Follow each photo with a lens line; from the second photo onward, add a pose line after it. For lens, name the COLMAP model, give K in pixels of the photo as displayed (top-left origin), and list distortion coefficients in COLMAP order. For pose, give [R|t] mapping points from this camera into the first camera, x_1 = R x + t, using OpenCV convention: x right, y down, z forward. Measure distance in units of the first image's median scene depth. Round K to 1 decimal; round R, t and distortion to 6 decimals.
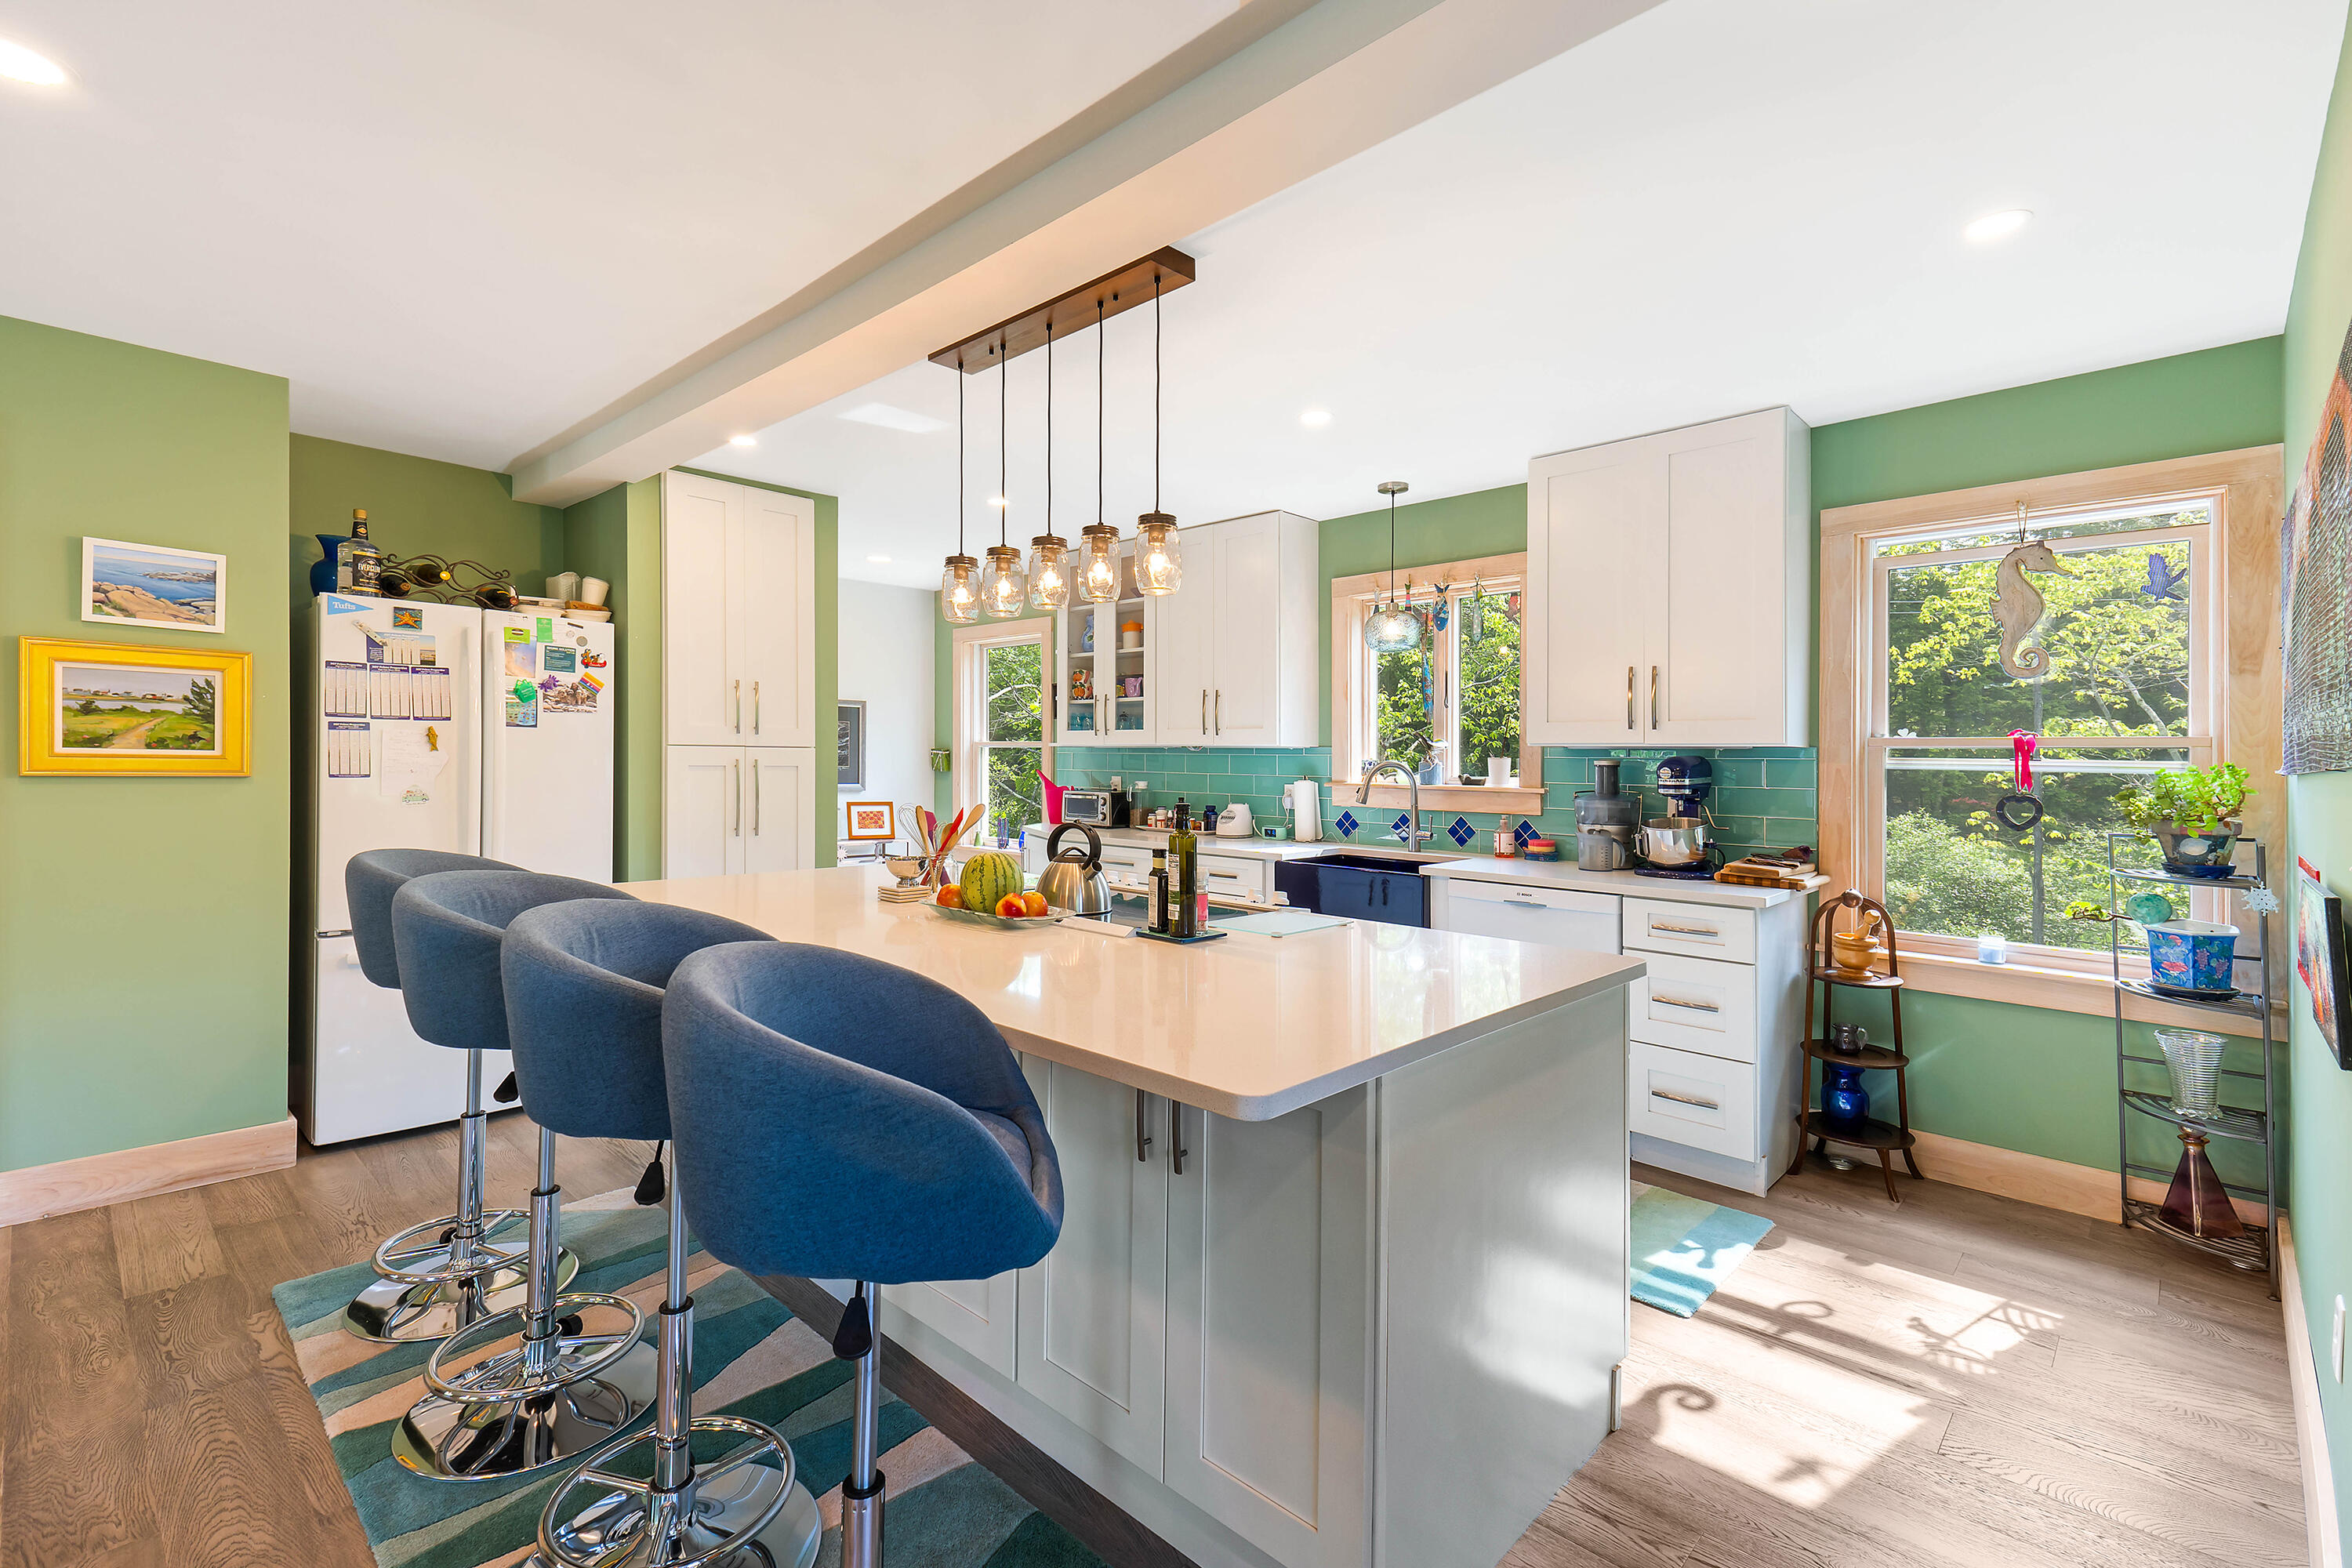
lens RADIAL K [[1035.5, 0, 1177.5], [0, 1035.5, 761.0], [0, 0, 1]] dist [0.001827, 0.000192]
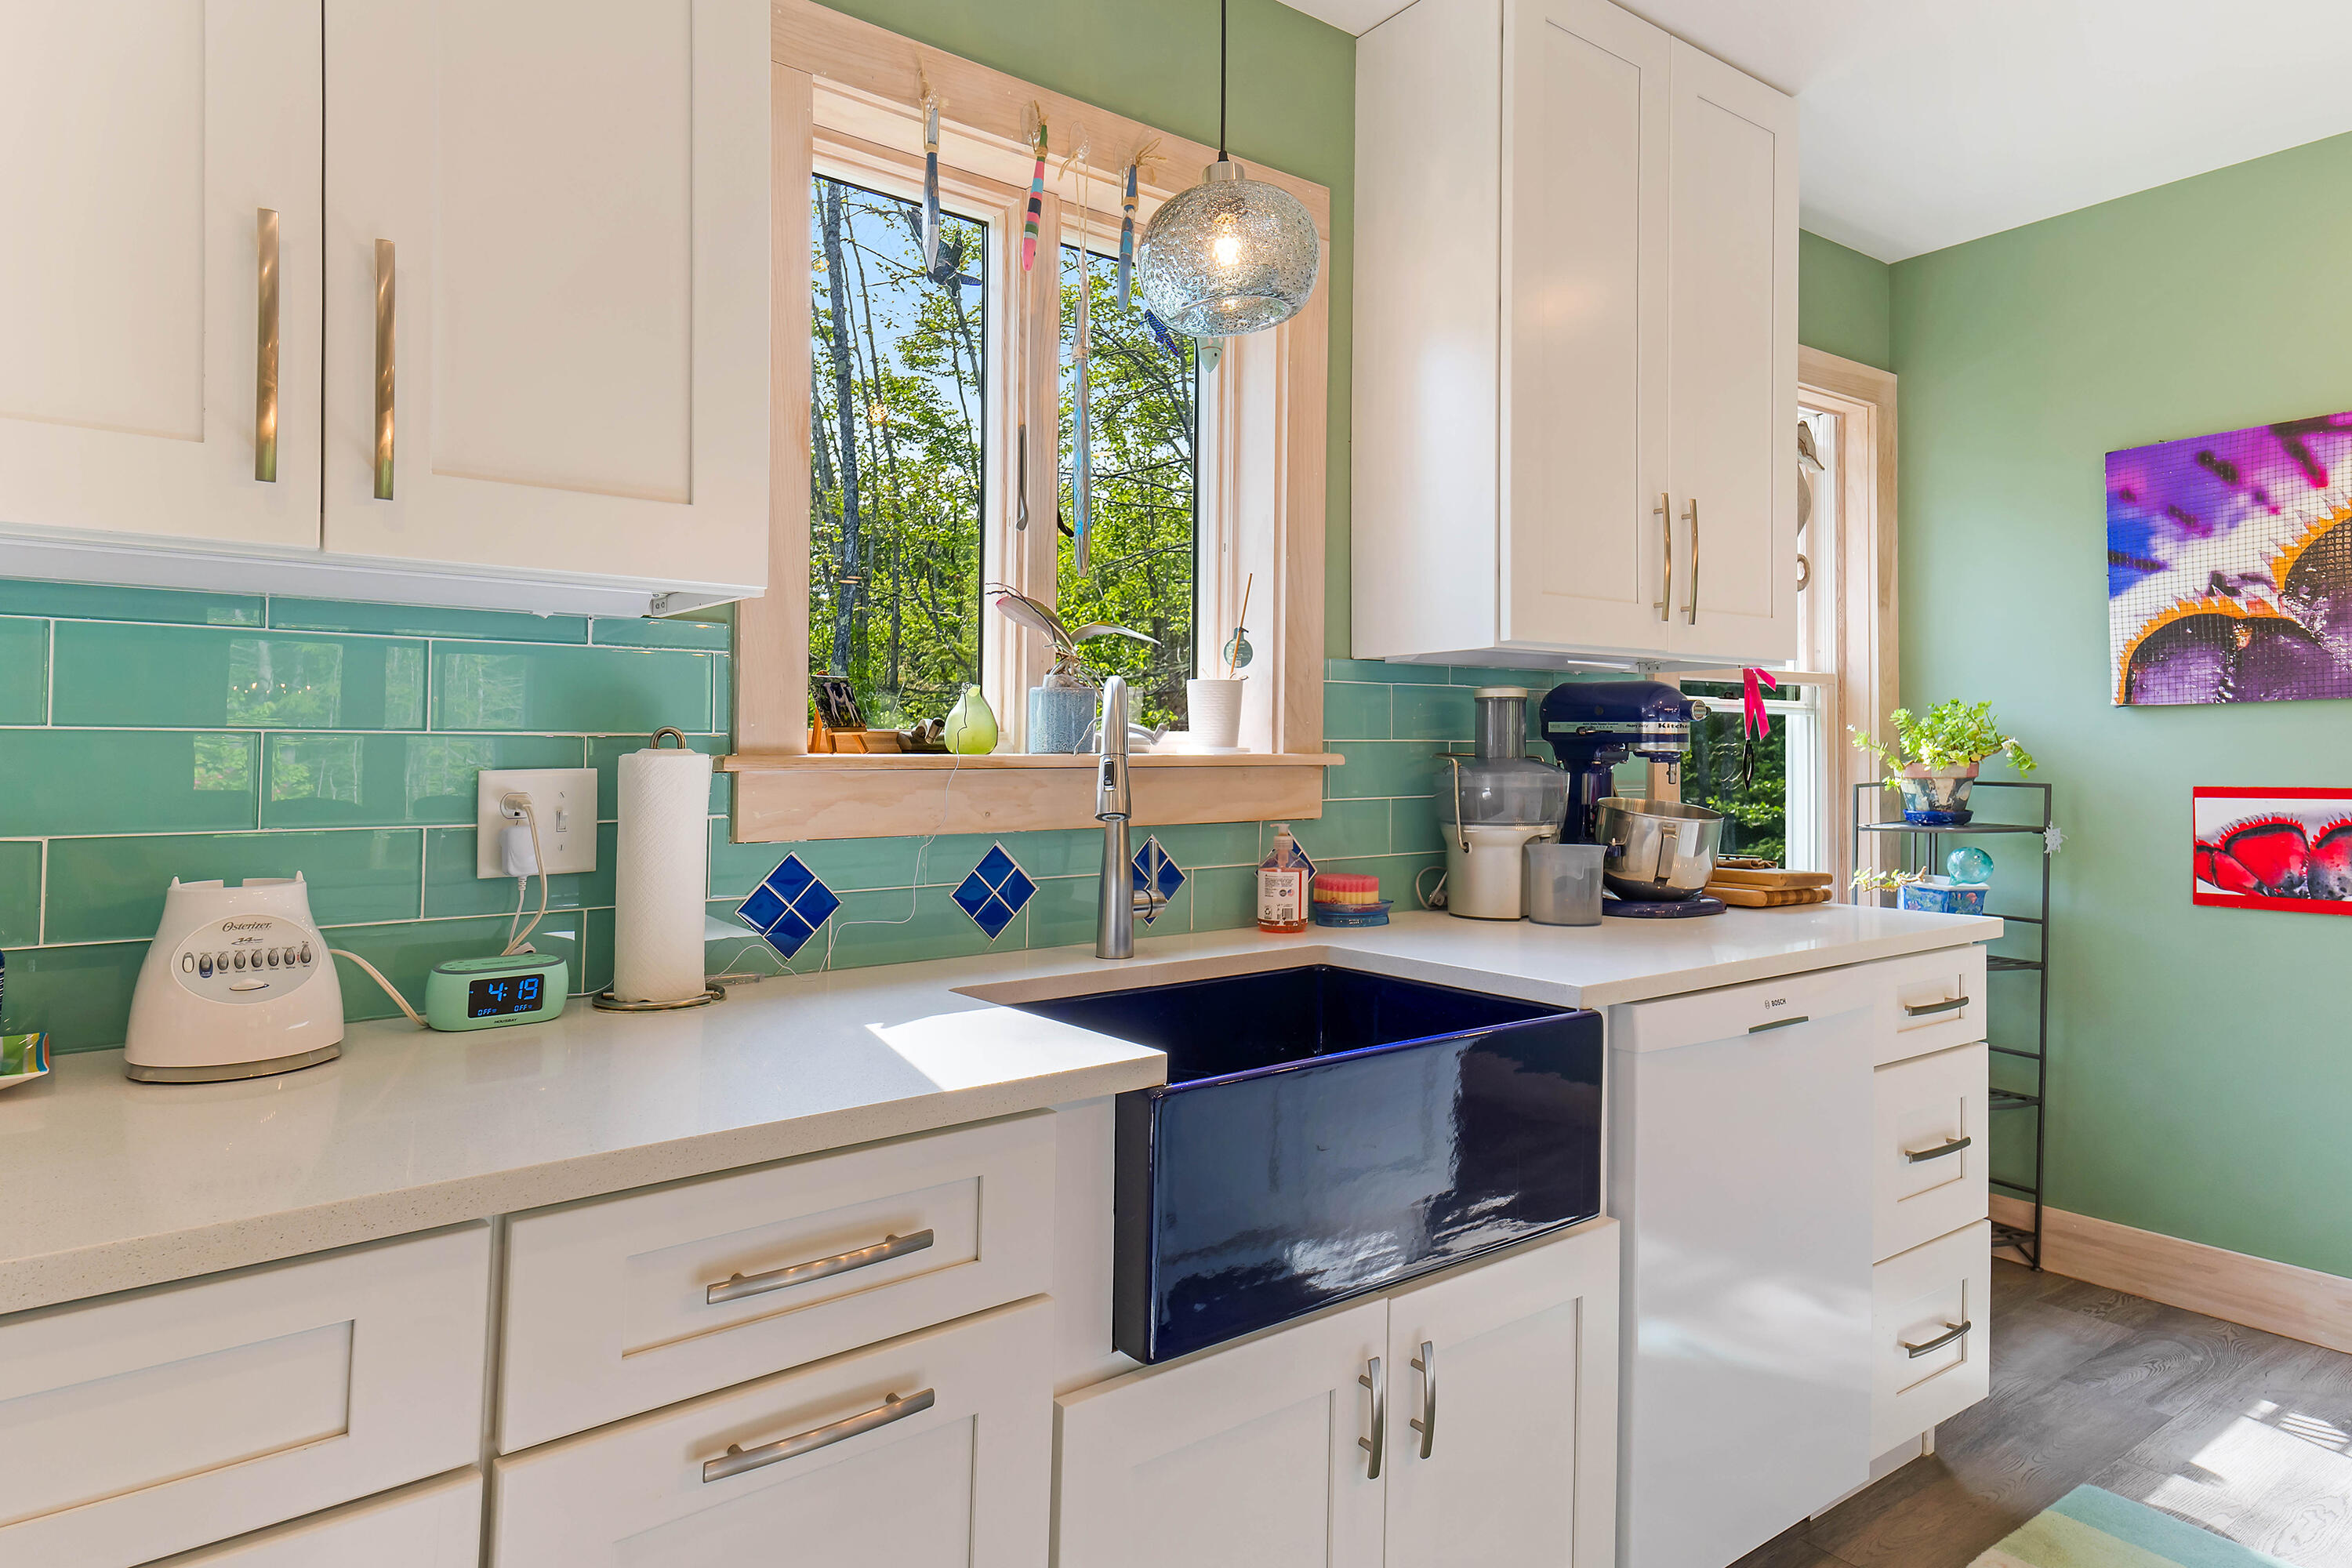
lens RADIAL K [[1351.4, 0, 1172.5], [0, 1351.4, 783.1], [0, 0, 1]] dist [0.003592, 0.001568]
pose [[0.199348, -0.011503, 0.979861, -0.154150], [0.025543, 0.999652, 0.006538, 0.032430], [-0.979596, 0.023725, 0.199573, 0.889929]]
